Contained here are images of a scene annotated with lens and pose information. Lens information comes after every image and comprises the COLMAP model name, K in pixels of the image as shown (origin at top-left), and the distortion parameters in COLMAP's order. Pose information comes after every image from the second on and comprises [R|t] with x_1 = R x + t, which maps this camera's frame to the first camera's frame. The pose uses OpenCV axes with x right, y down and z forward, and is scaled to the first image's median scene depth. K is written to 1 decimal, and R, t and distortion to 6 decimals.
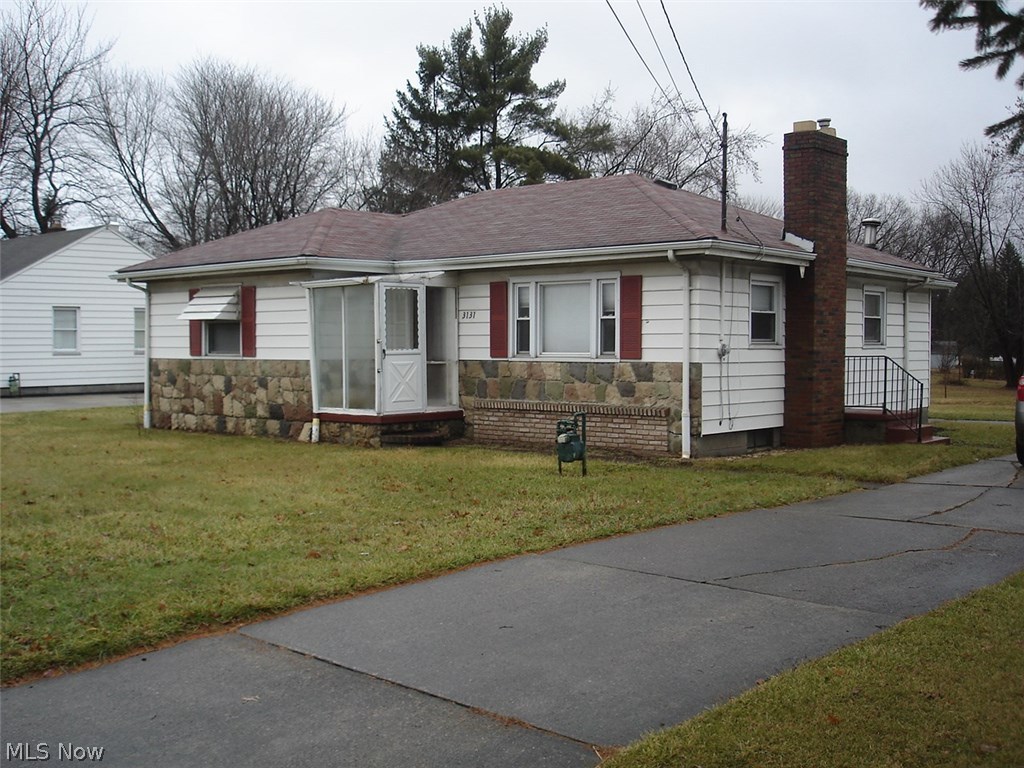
lens RADIAL K [[1136.1, 0, 512.9], [0, 1136.1, 380.9], [0, 0, 1]] dist [-0.109785, 0.000000]
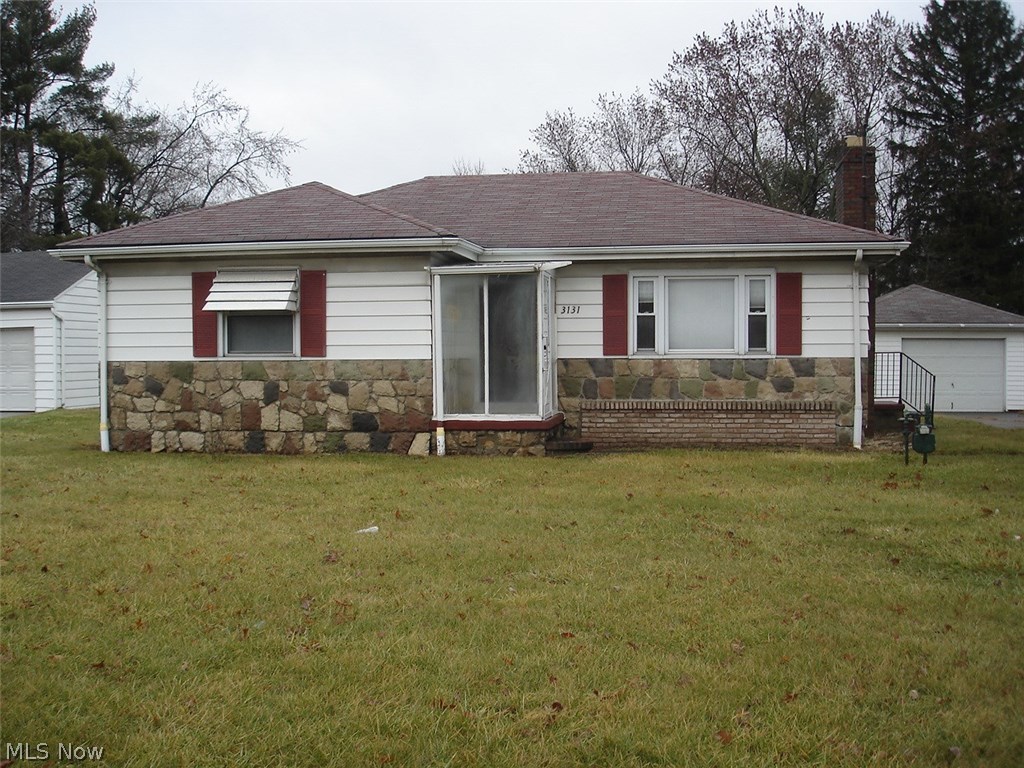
lens RADIAL K [[1136.1, 0, 512.6], [0, 1136.1, 389.3], [0, 0, 1]] dist [-0.109785, 0.000000]
pose [[0.853020, -0.020113, 0.521491, -0.570598], [0.021095, 0.999769, 0.004053, 0.001970], [-0.521452, 0.007544, 0.853247, 0.239522]]
